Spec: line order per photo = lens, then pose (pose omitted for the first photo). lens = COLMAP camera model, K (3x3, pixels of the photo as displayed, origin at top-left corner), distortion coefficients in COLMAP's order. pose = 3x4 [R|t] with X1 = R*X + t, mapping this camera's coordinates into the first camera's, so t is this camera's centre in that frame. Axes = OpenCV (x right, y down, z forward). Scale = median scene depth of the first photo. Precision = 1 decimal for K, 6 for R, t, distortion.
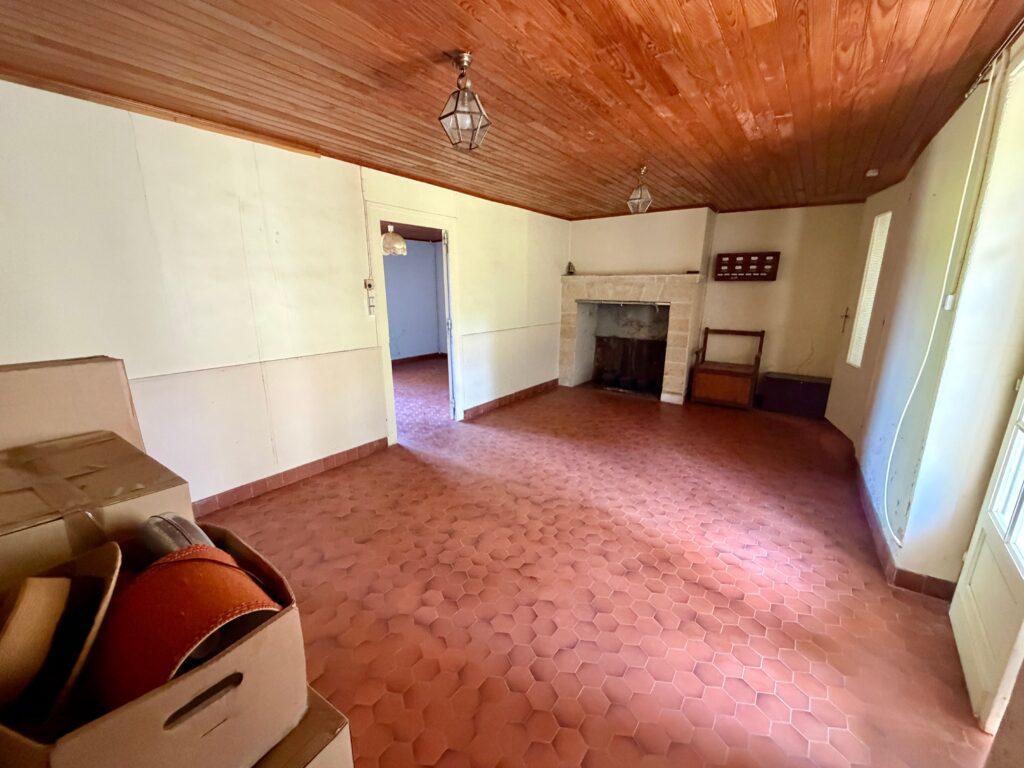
lens RADIAL K [[409.7, 0, 509.2], [0, 409.7, 385.7], [0, 0, 1]] dist [-0.001659, 0.000350]
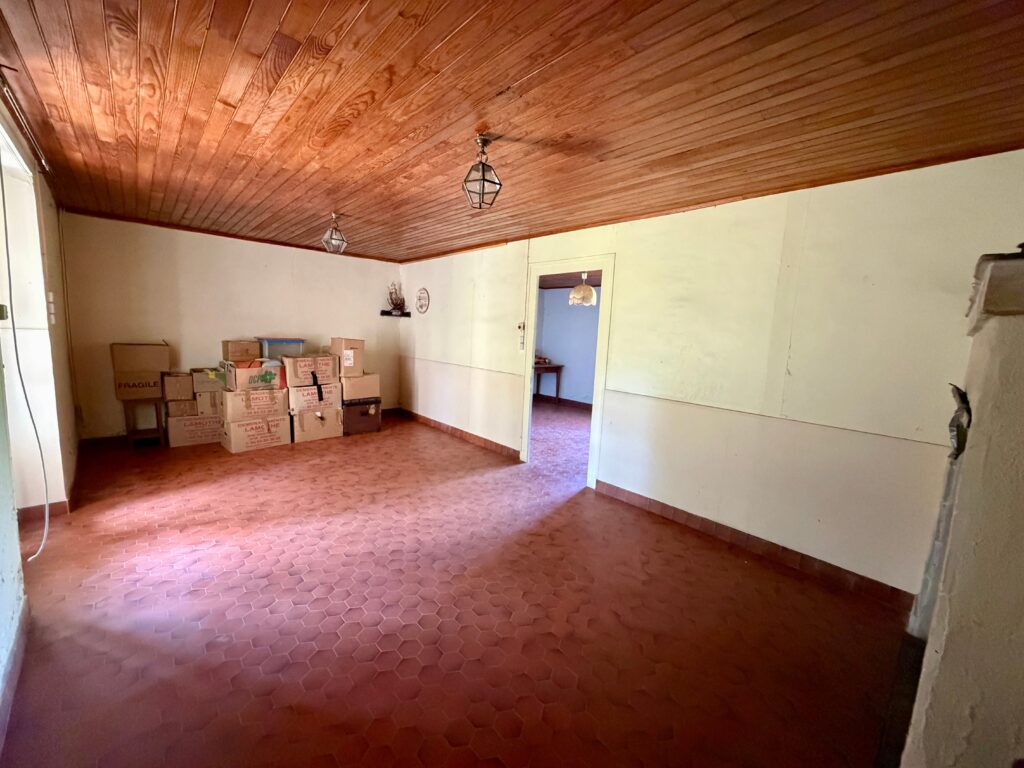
lens RADIAL K [[409.7, 0, 507.2], [0, 409.7, 385.0], [0, 0, 1]] dist [-0.001659, 0.000350]
pose [[-0.199618, 0.118504, -0.972681, 1.111006], [-0.278662, 0.944807, 0.172297, -0.332254], [0.939415, 0.305443, -0.155578, 1.427702]]
